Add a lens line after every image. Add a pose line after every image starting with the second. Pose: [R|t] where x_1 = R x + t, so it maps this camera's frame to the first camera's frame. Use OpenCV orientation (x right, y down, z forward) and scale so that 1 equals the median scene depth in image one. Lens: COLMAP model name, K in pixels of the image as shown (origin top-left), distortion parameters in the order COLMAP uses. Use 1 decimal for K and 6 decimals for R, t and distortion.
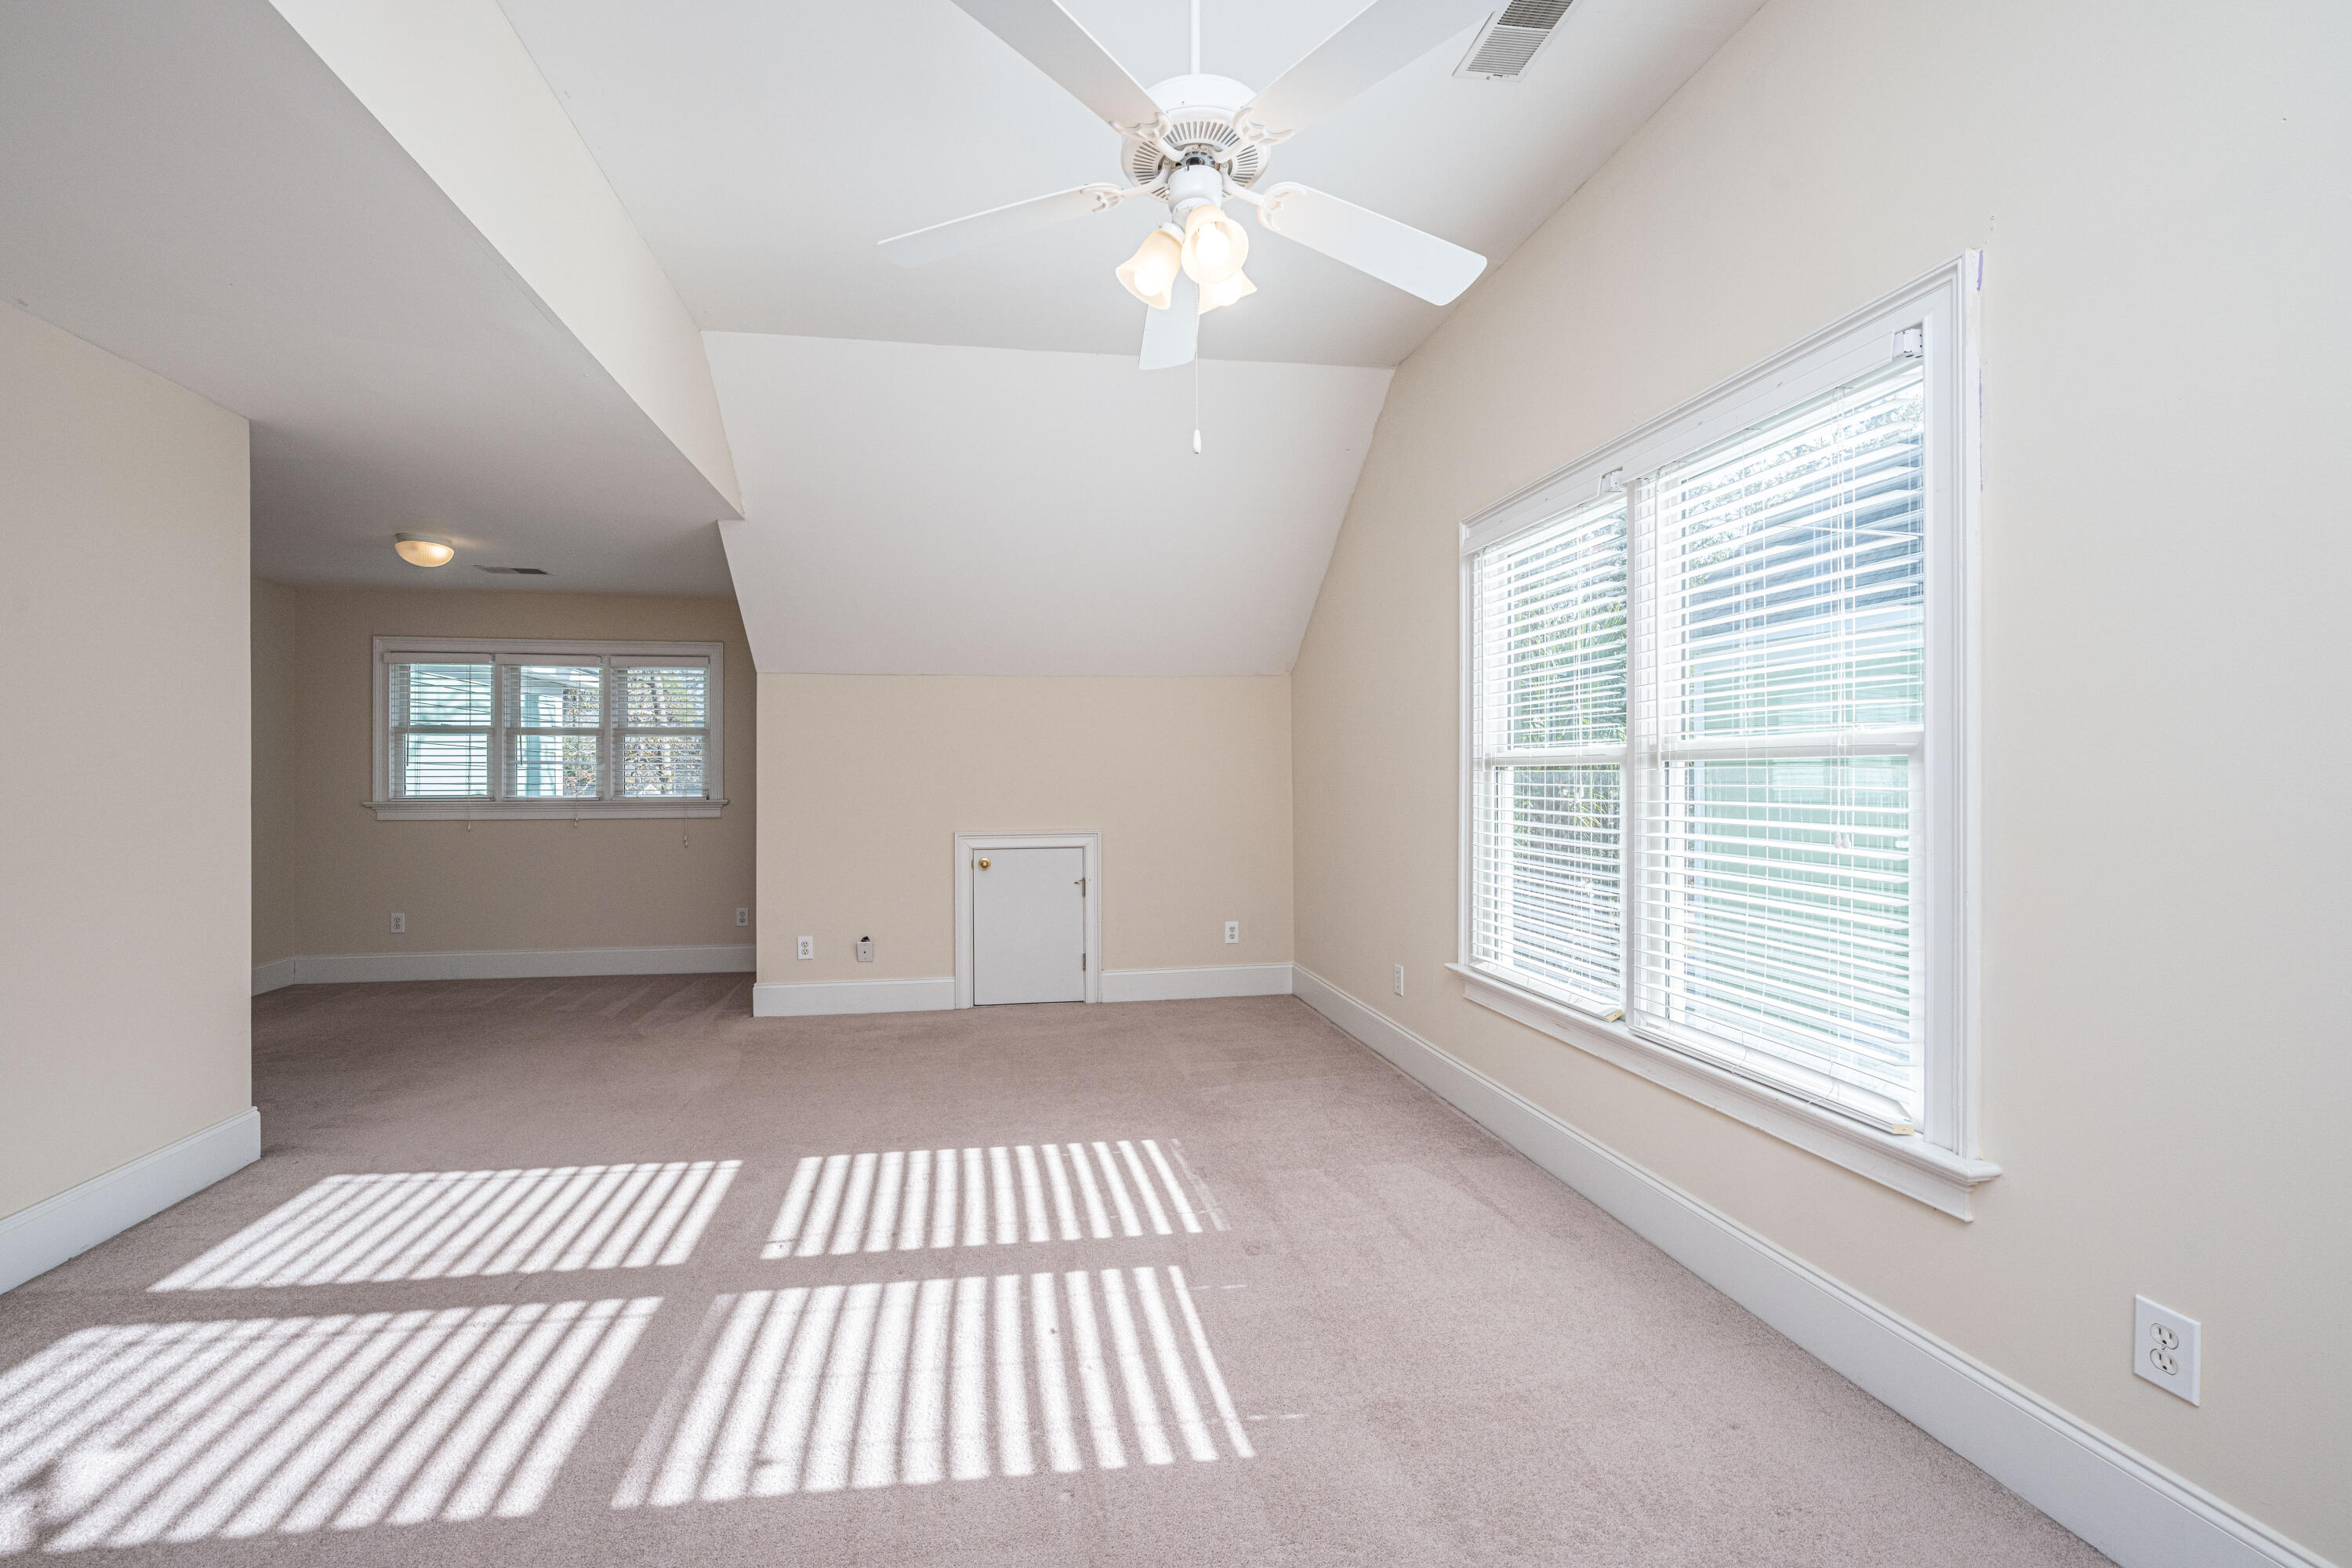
lens RADIAL K [[968.0, 0, 1169.4], [0, 968.0, 773.7], [0, 0, 1]] dist [-0.000599, -0.000004]
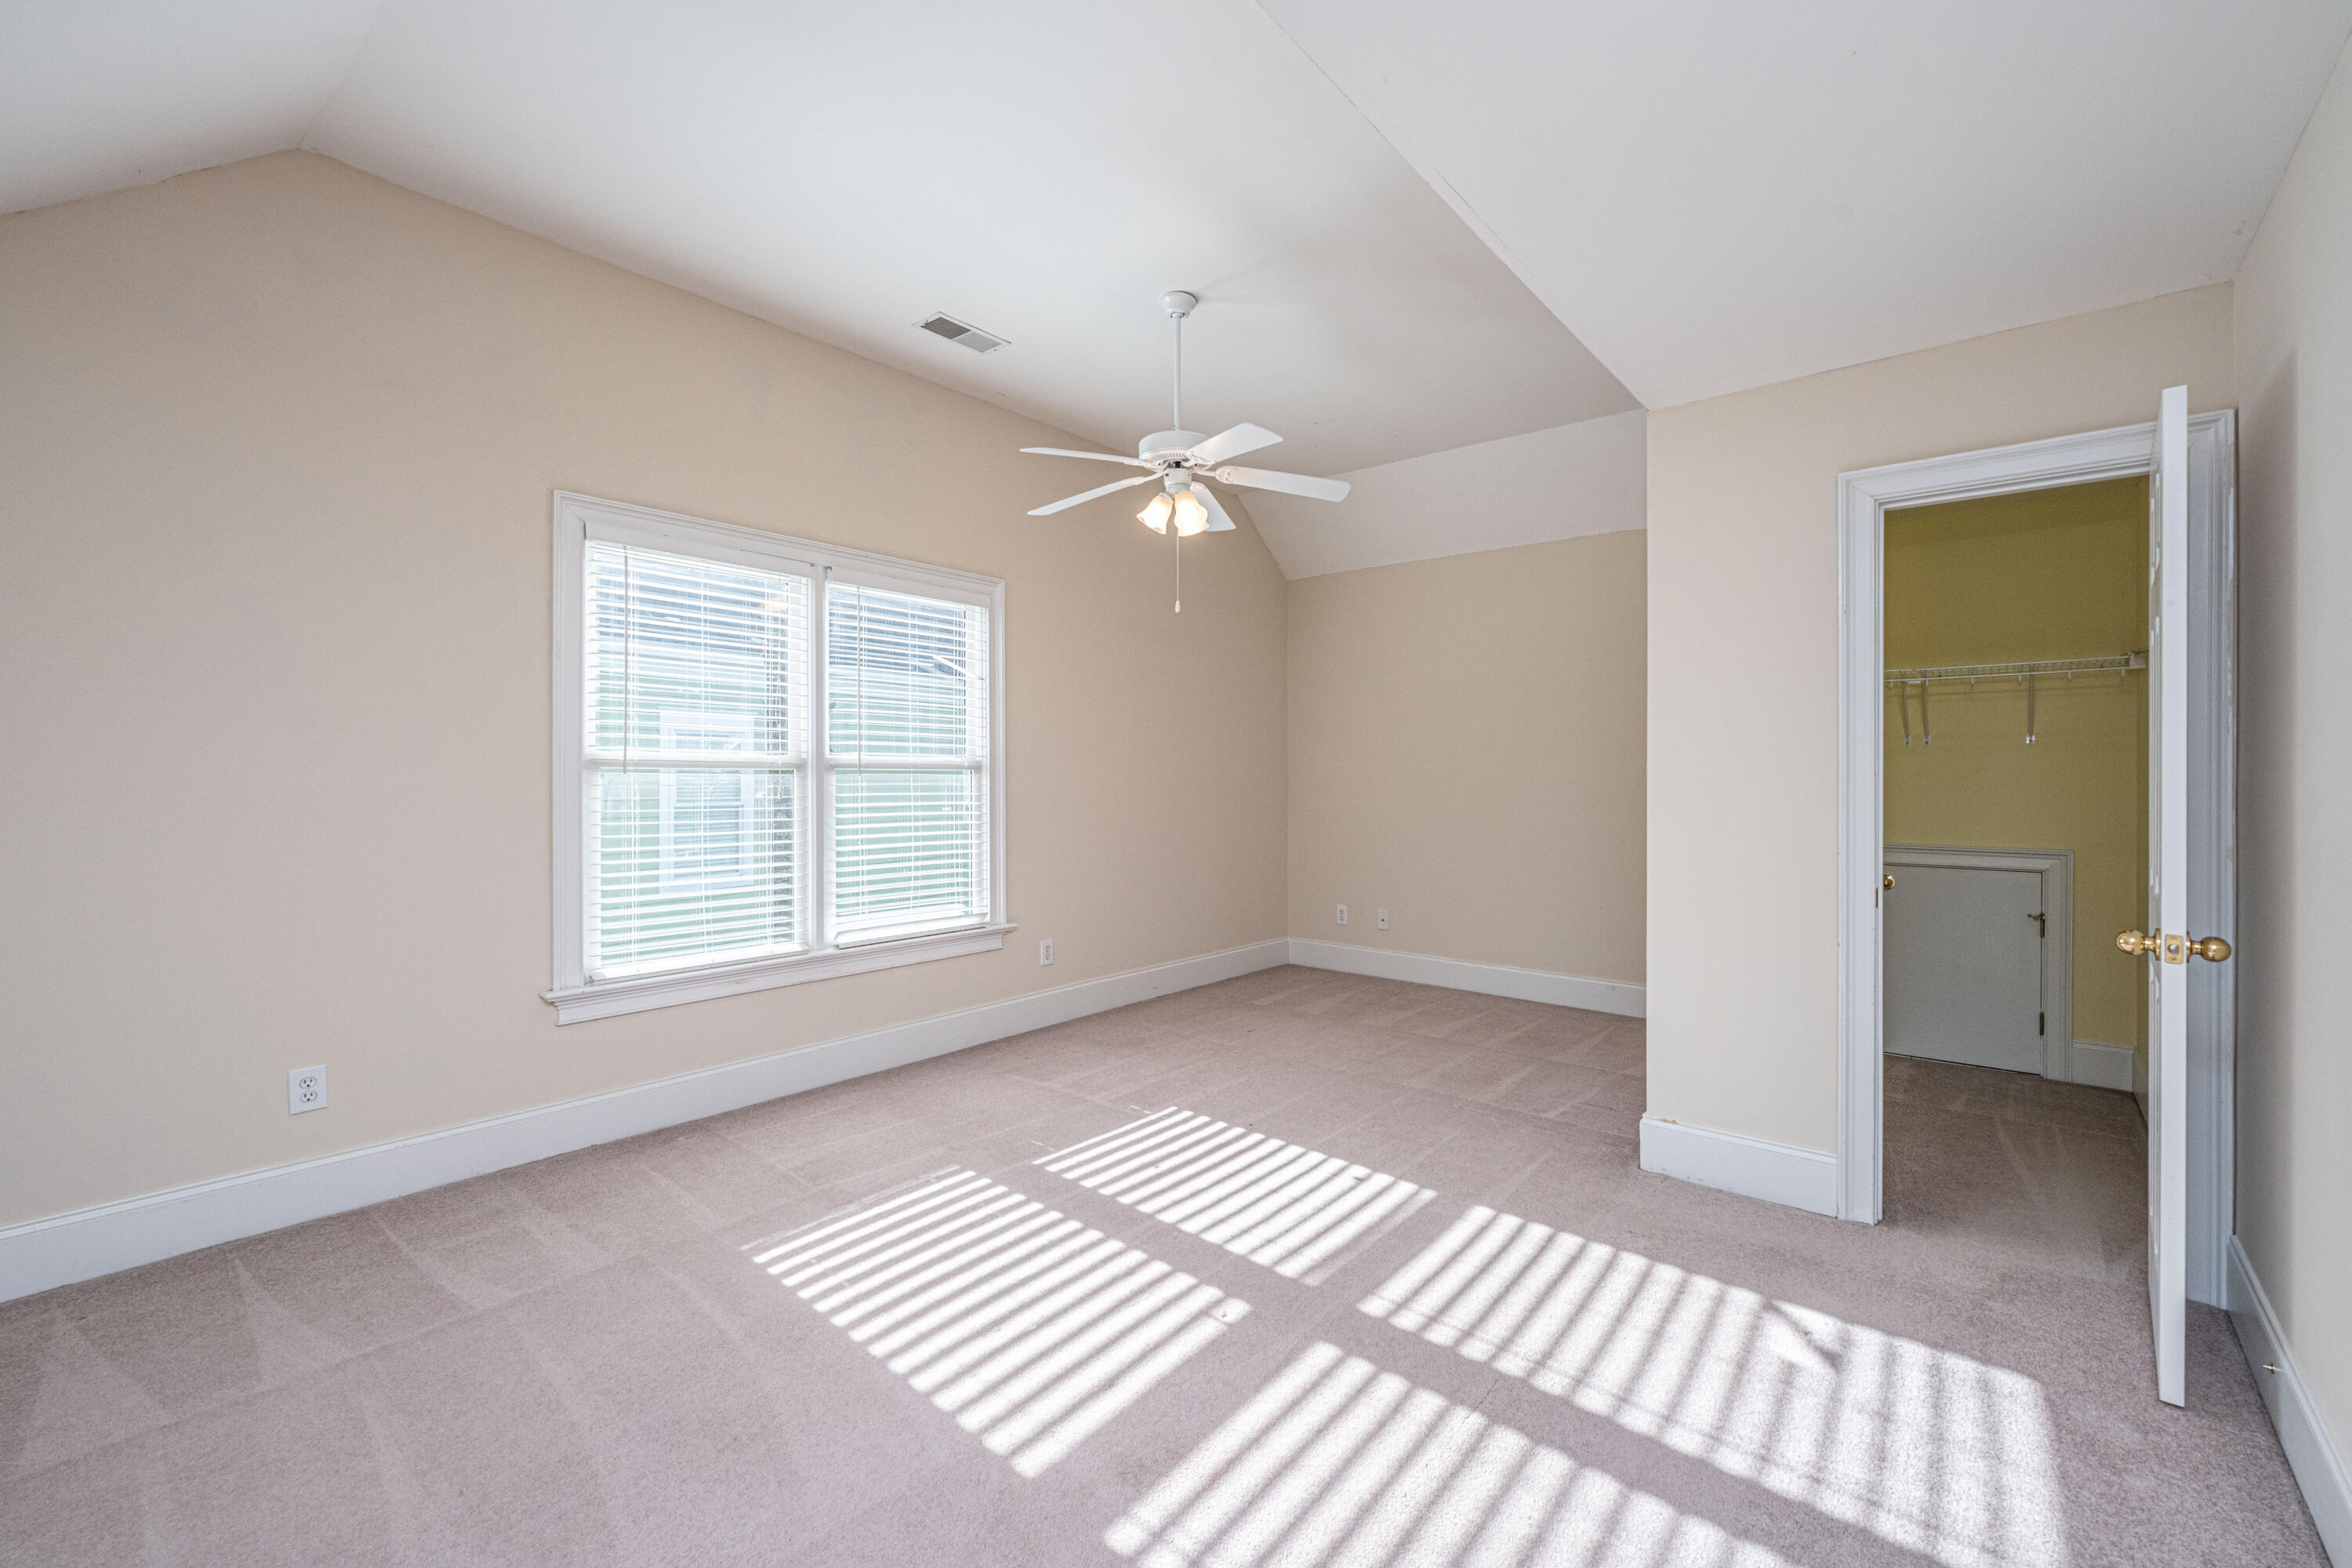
lens RADIAL K [[968.0, 0, 1169.4], [0, 968.0, 773.7], [0, 0, 1]] dist [-0.000599, -0.000004]
pose [[-0.622315, 0.004744, 0.782753, -1.213063], [-0.004565, 0.999943, -0.009690, 0.008977], [-0.782754, -0.009603, -0.622258, 1.819861]]
